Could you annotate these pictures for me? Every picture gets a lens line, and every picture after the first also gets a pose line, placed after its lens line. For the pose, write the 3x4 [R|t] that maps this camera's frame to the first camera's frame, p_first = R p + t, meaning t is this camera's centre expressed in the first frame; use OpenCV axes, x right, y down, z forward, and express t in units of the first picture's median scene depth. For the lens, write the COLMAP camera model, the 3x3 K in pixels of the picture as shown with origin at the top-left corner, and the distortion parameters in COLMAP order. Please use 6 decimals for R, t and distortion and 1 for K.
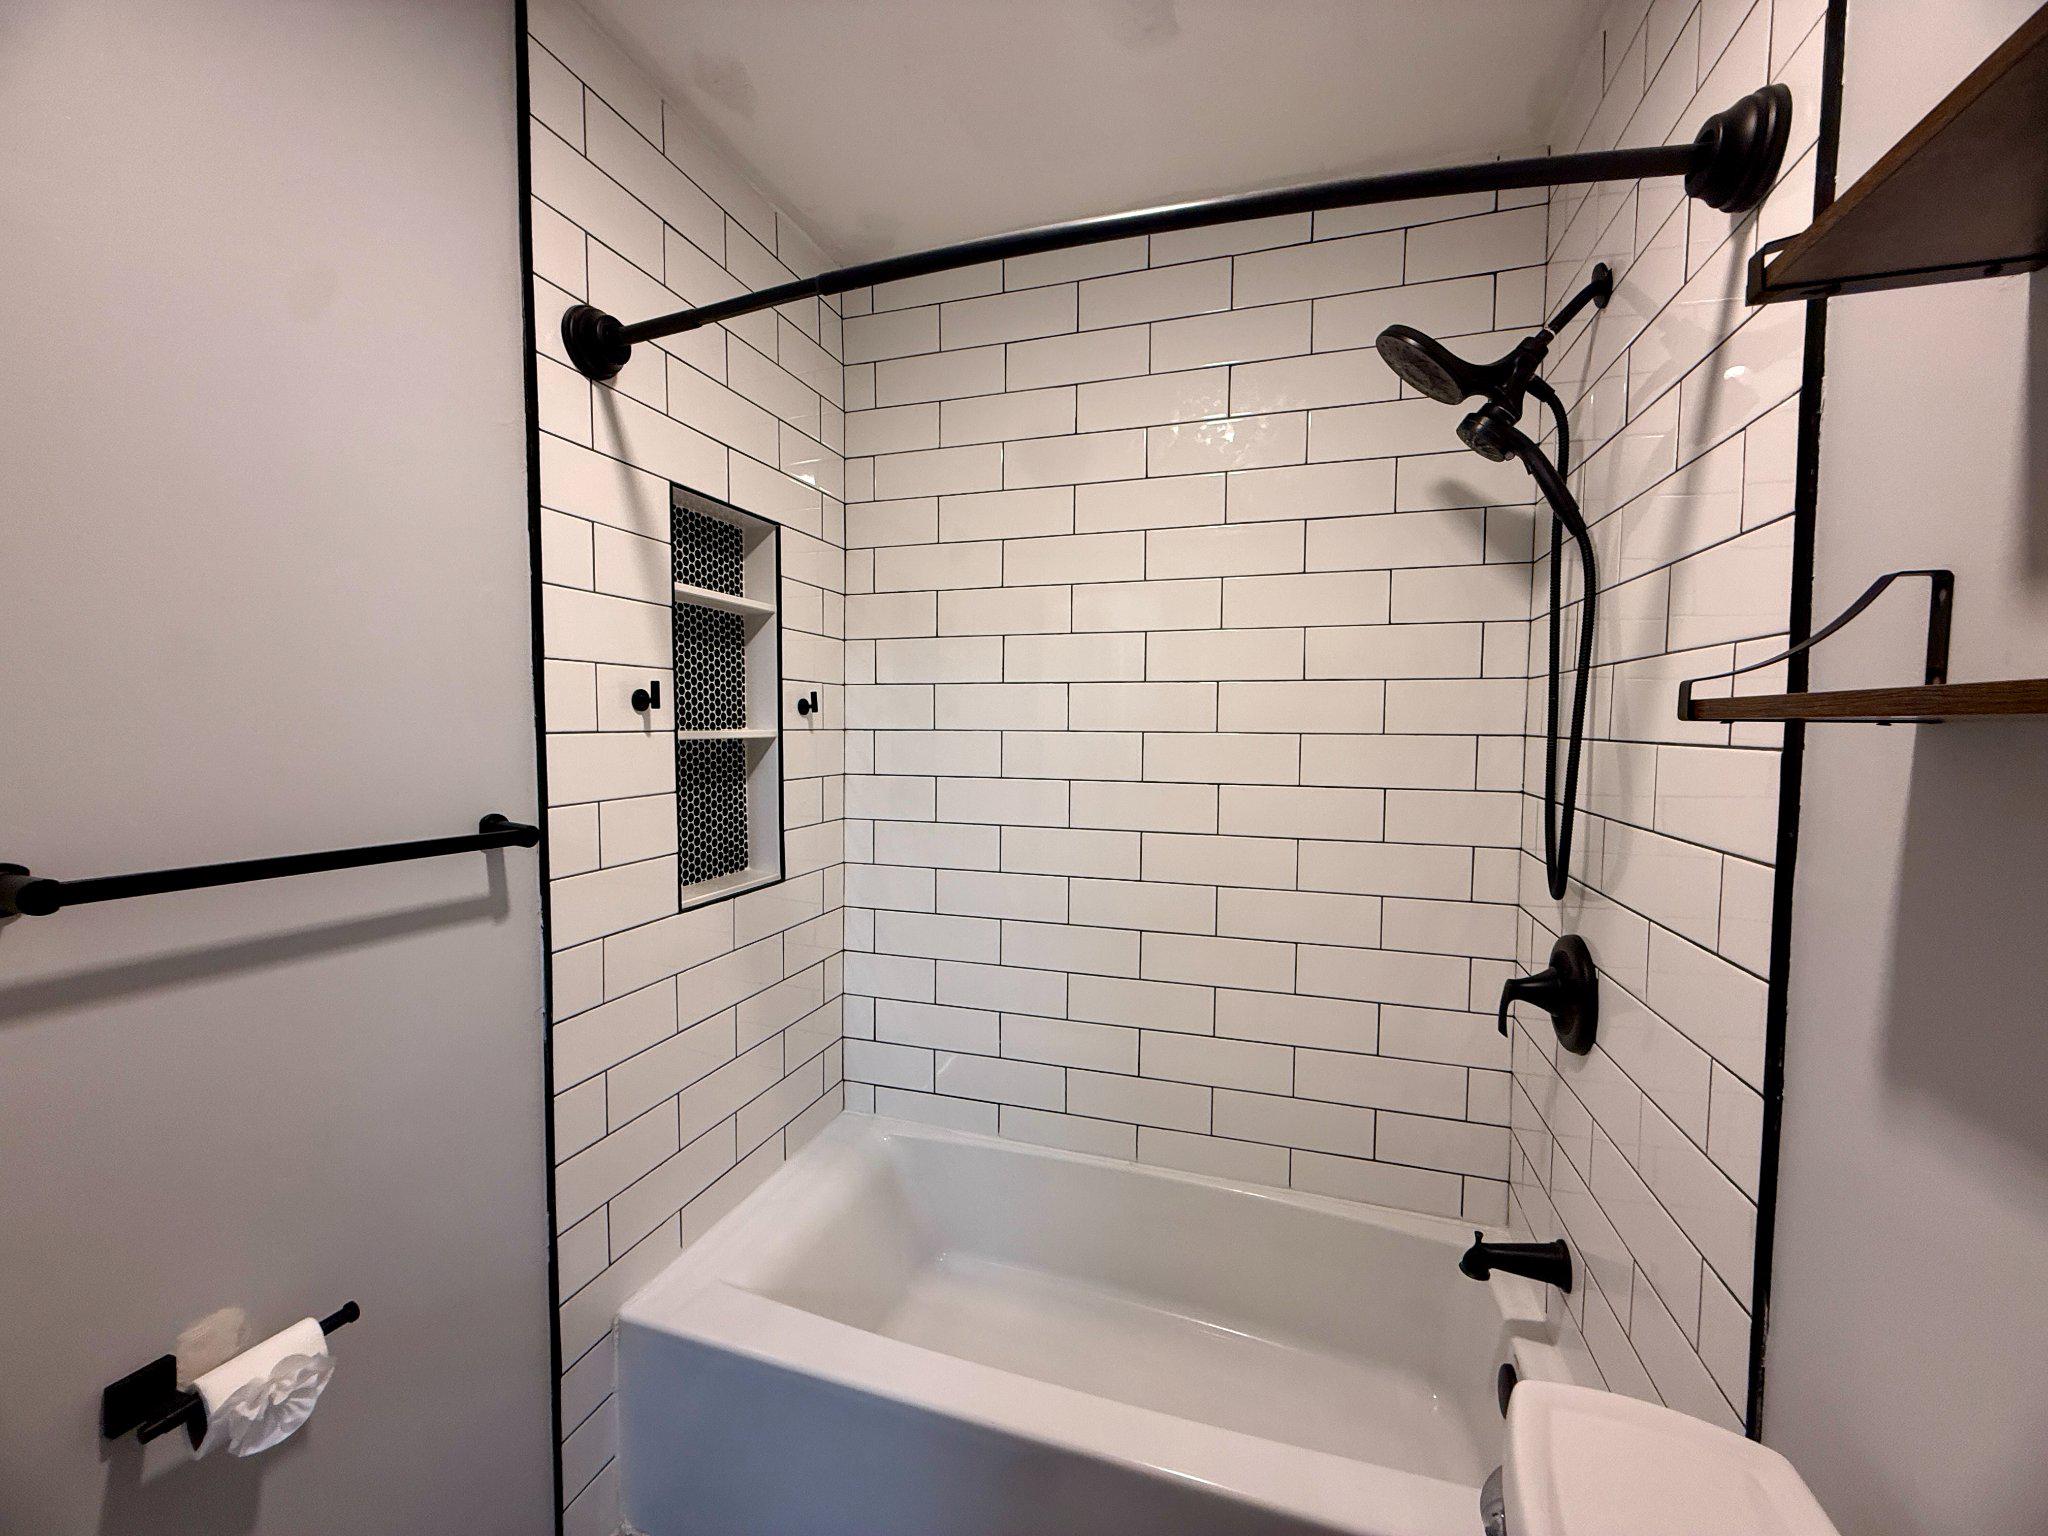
lens RADIAL K [[819.5, 0, 1016.6], [0, 819.5, 770.0], [0, 0, 1]] dist [0.010643, -0.000398]
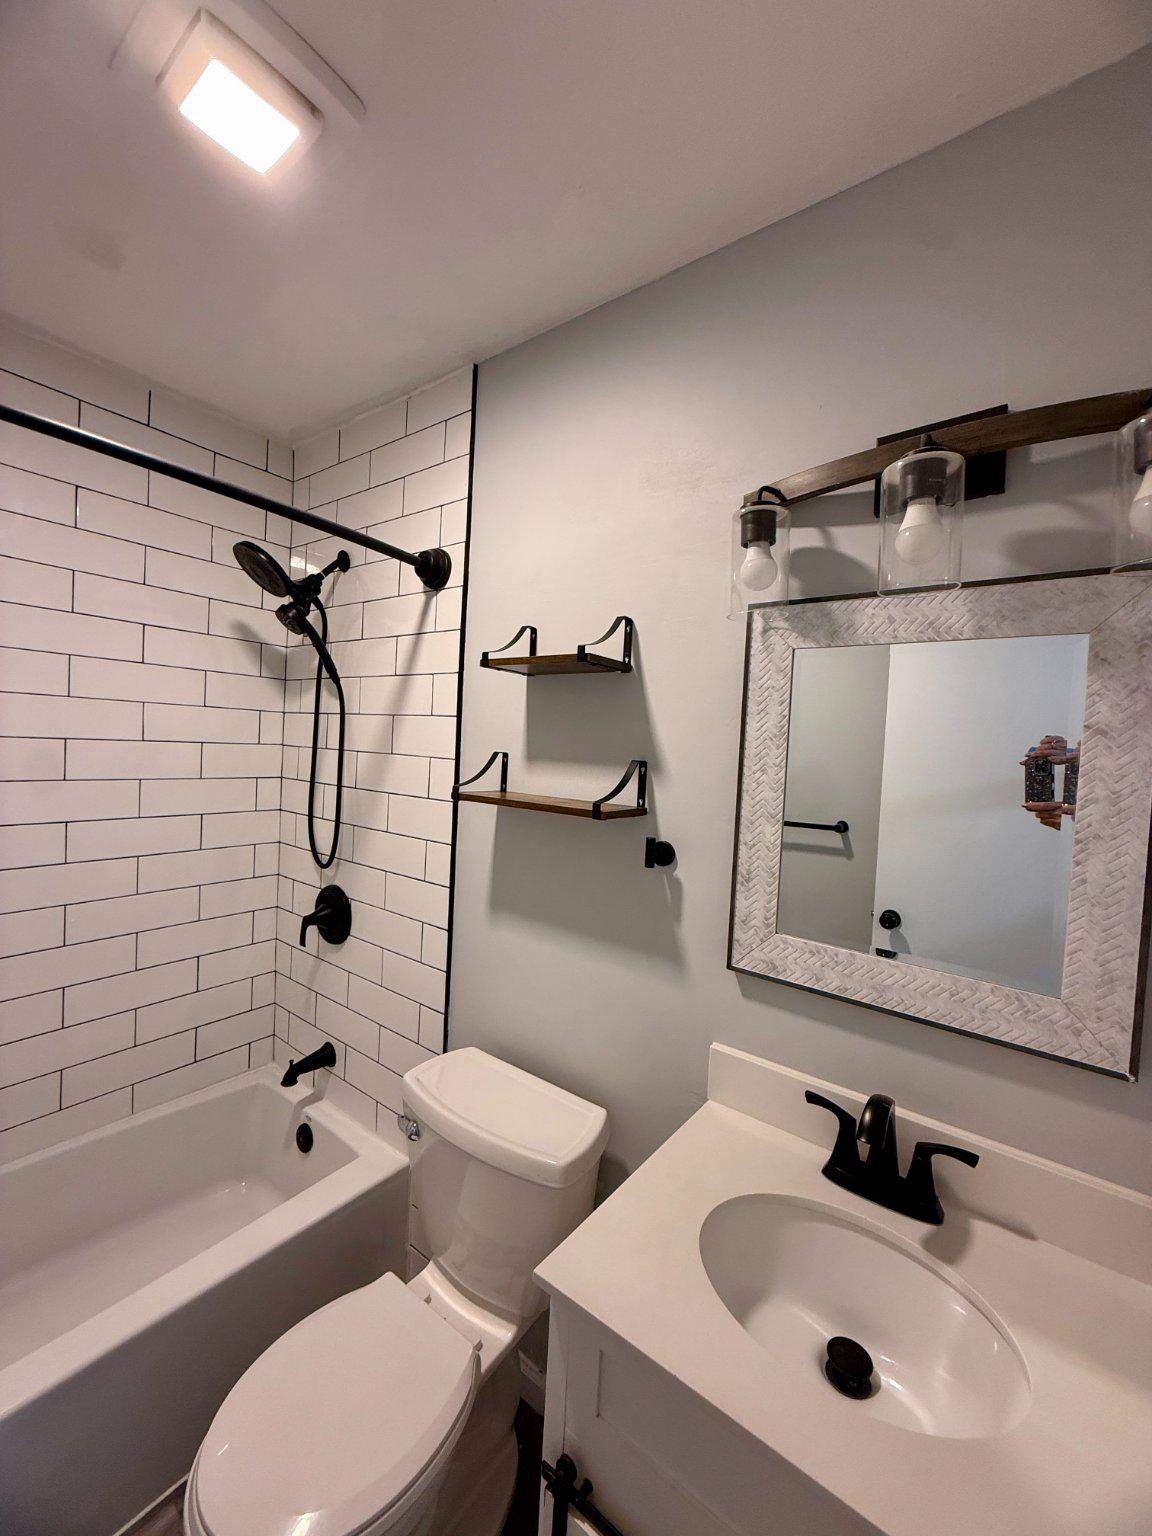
lens RADIAL K [[614.6, 0, 576.0], [0, 614.6, 768.0], [0, 0, 1]] dist [0.010643, -0.000398]
pose [[0.329960, -0.021338, 0.943754, -0.513975], [0.004773, 0.999769, 0.020936, -0.107187], [-0.943983, -0.002404, 0.329986, -0.032283]]
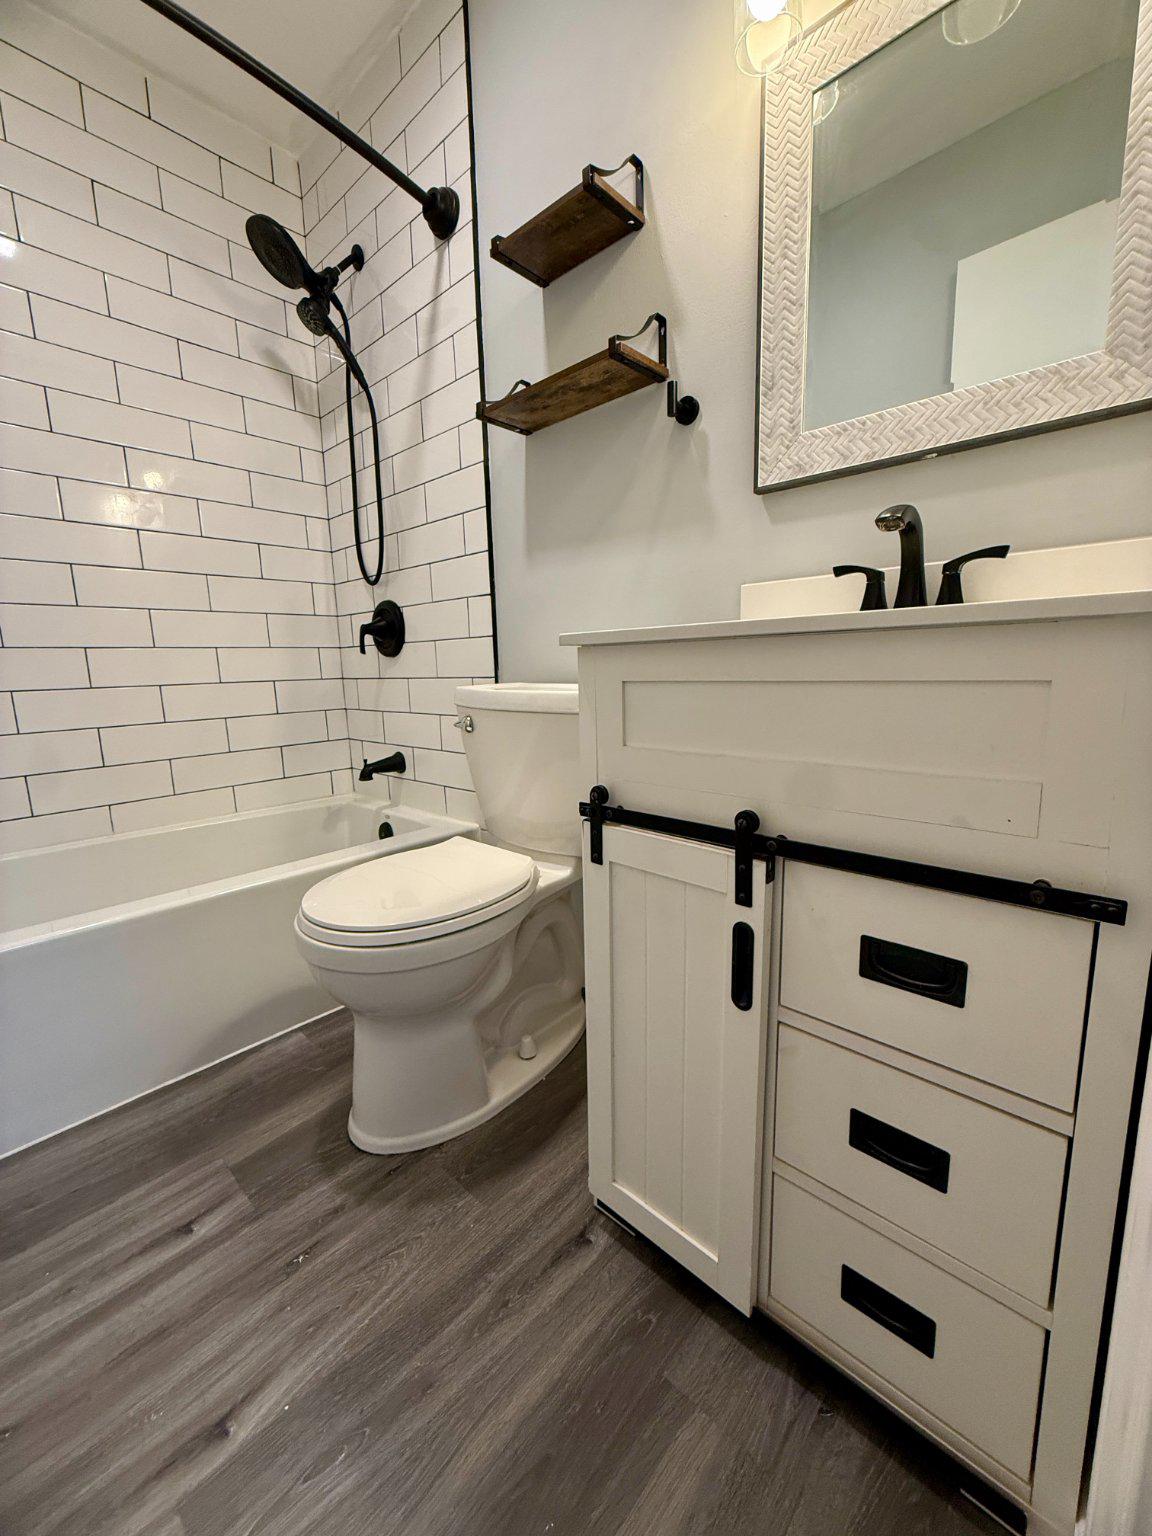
lens RADIAL K [[634.8, 0, 567.4], [0, 634.8, 759.6], [0, 0, 1]] dist [0.019451, 0.000112]
pose [[0.436472, -0.149208, 0.887259, -0.589991], [0.084205, 0.988599, 0.124827, 0.430003], [-0.895769, 0.020228, 0.444060, -0.102313]]
